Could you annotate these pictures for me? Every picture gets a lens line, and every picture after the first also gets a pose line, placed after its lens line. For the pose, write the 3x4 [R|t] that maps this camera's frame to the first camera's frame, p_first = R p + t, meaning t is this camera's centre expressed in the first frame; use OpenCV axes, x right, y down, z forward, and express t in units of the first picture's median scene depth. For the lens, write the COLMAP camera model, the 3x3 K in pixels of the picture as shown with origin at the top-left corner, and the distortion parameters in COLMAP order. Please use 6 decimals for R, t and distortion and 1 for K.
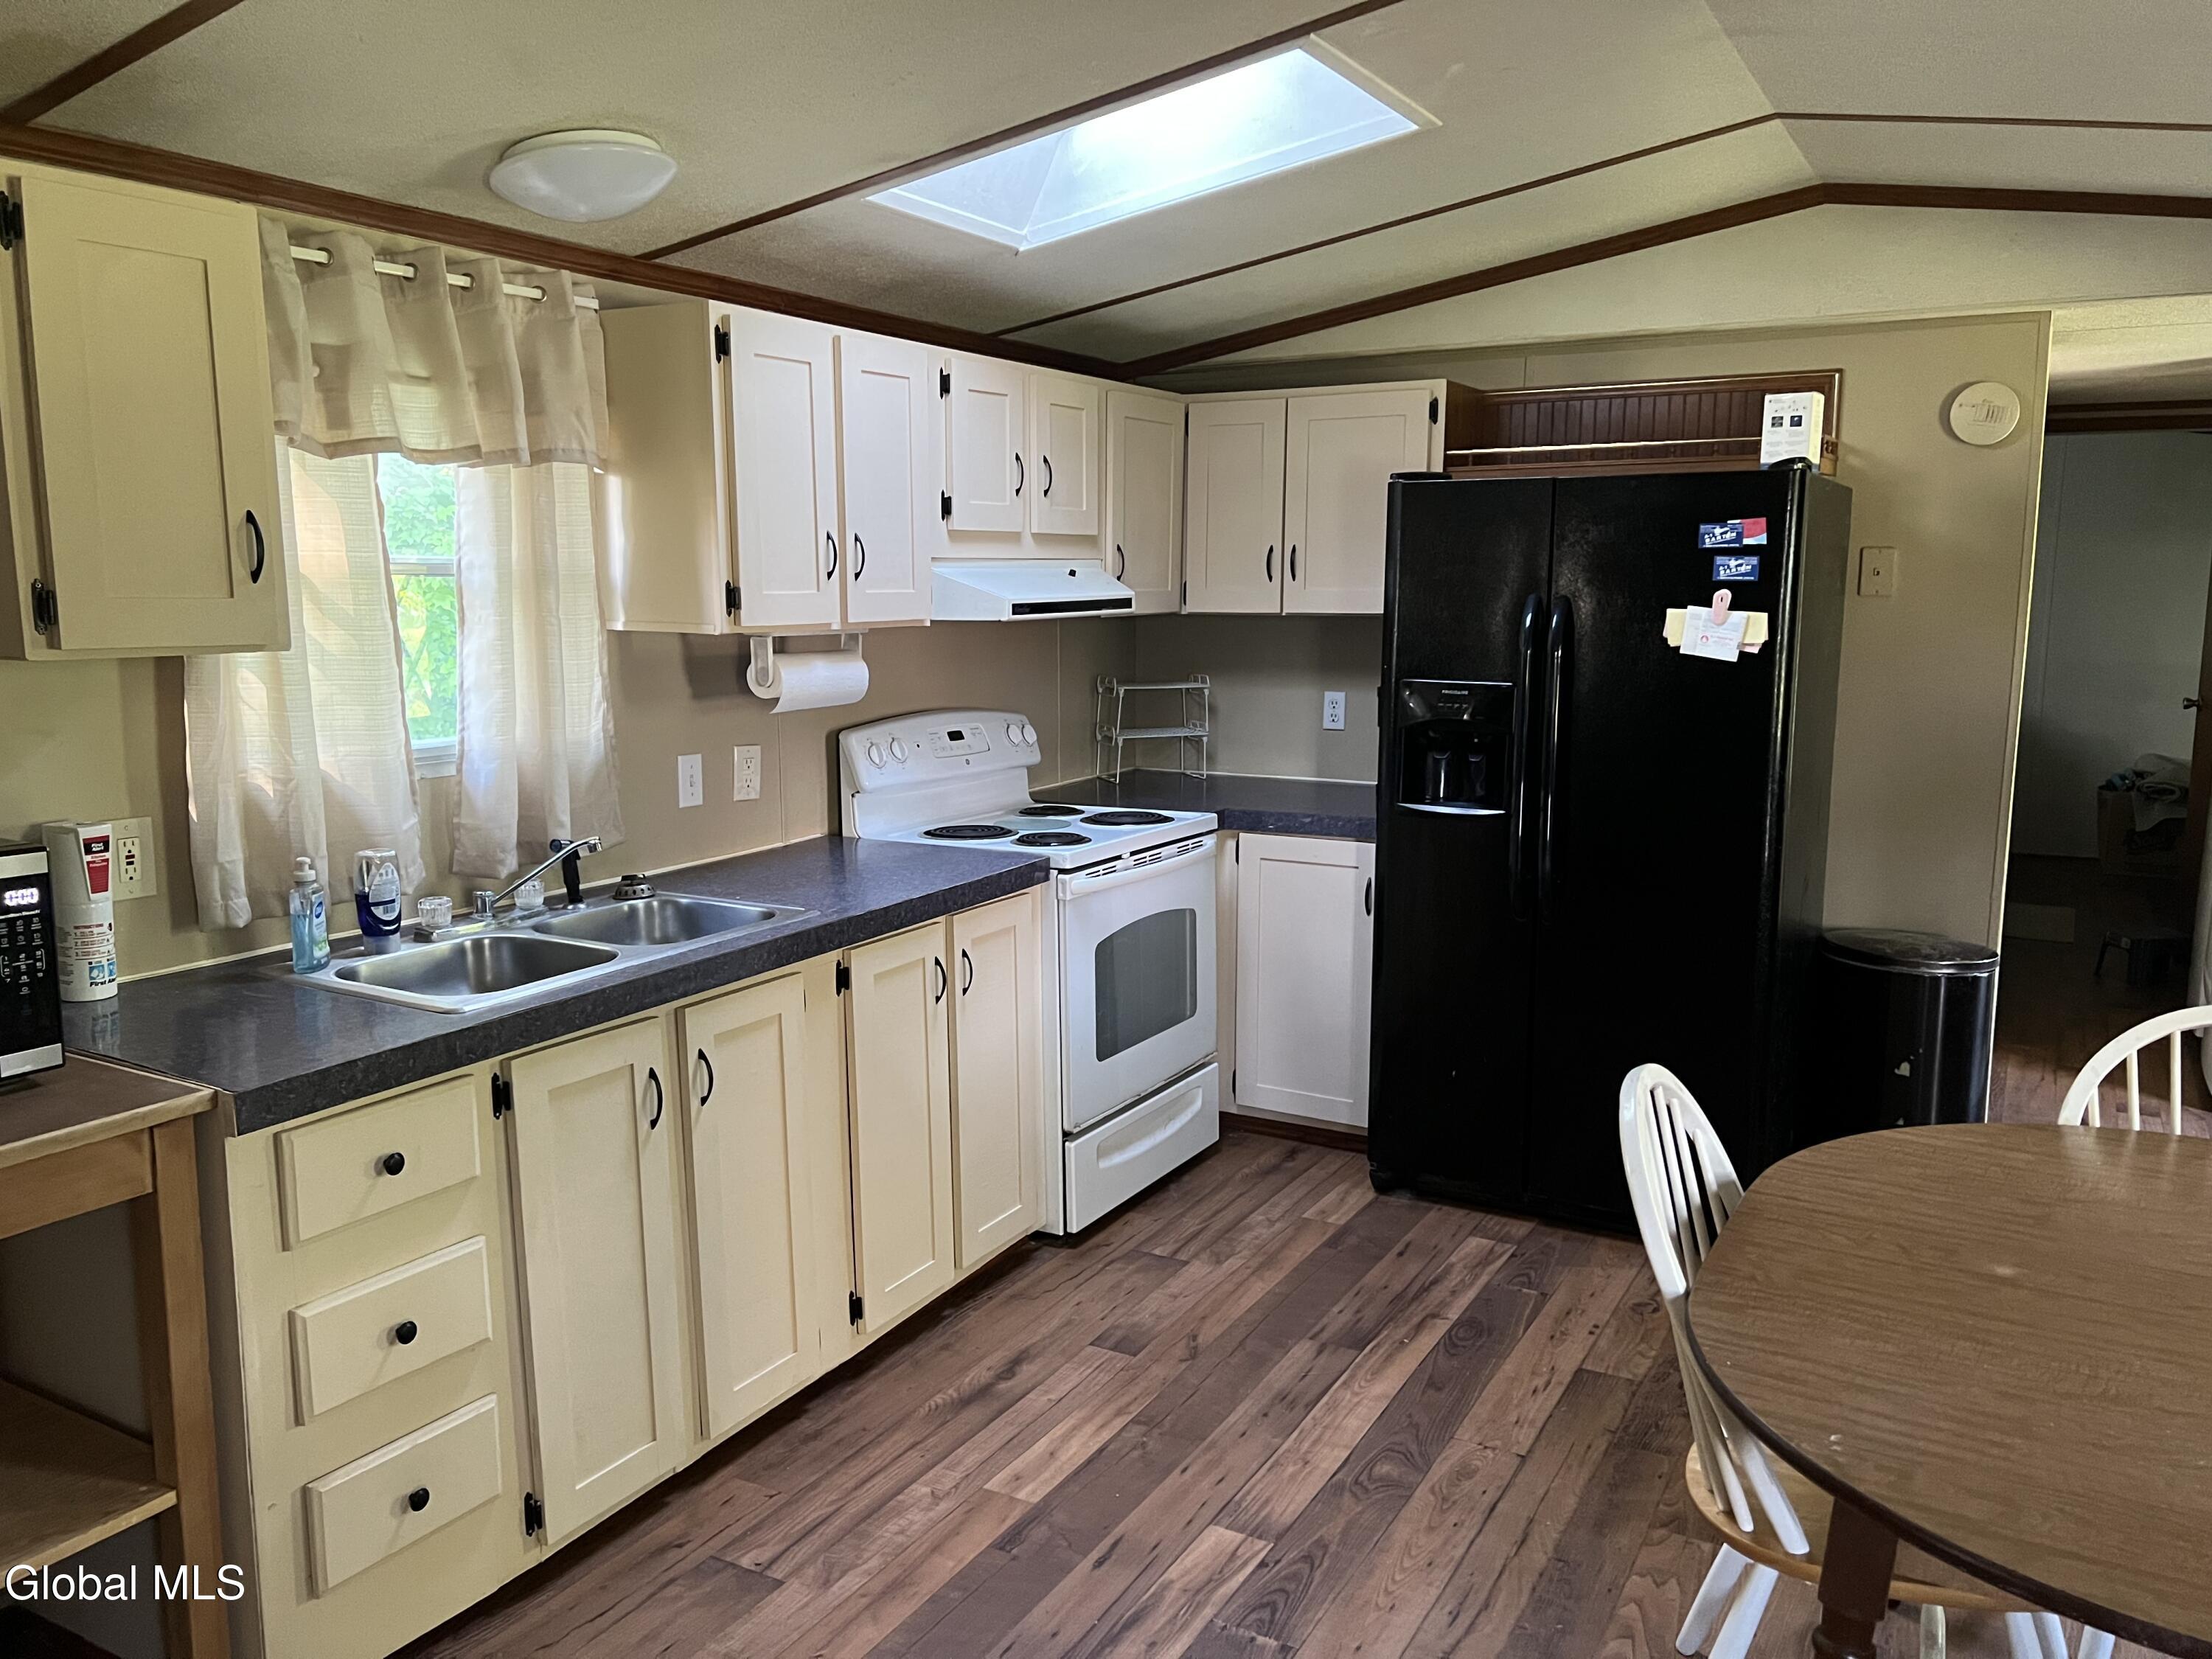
lens RADIAL K [[1700.9, 0, 1115.3], [0, 1700.9, 823.0], [0, 0, 1]] dist [0.090721, -0.075488]
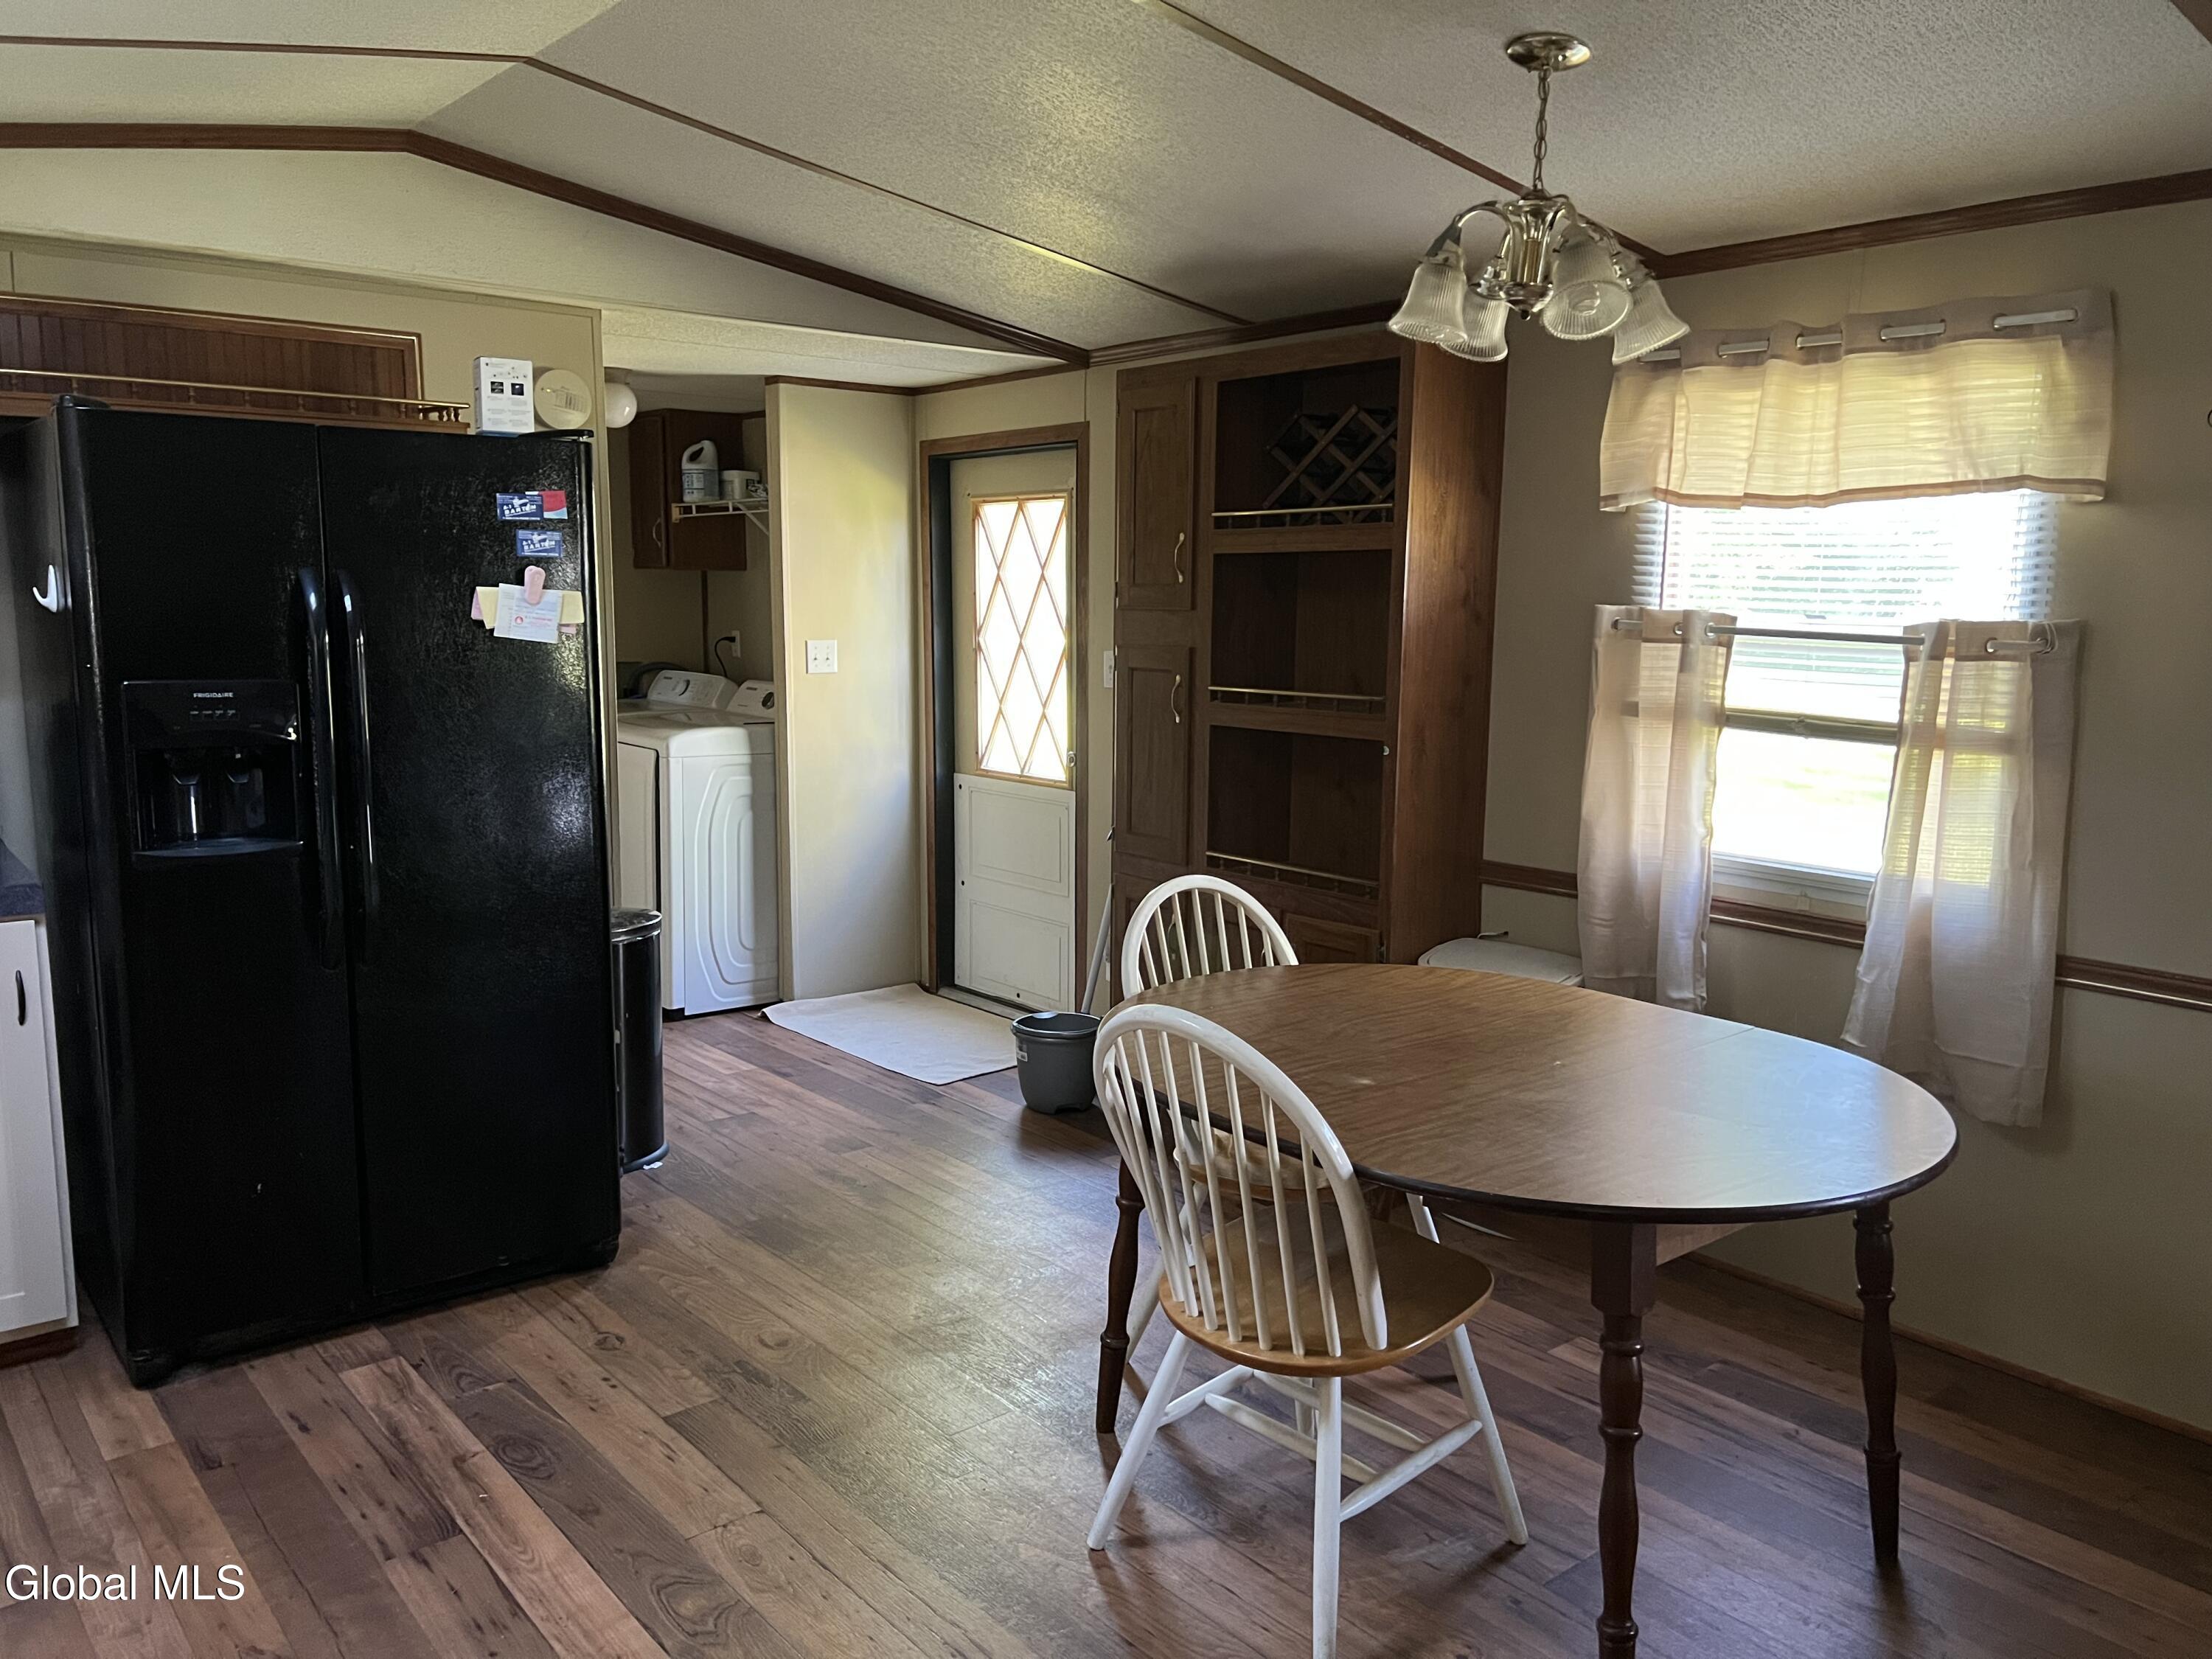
lens RADIAL K [[1700.9, 0, 1141.8], [0, 1700.9, 805.1], [0, 0, 1]] dist [0.090721, -0.075488]
pose [[0.346850, -0.122596, 0.929874, -0.411988], [0.119816, 0.989089, 0.085711, -0.047986], [-0.930236, 0.081685, 0.357754, 0.370477]]
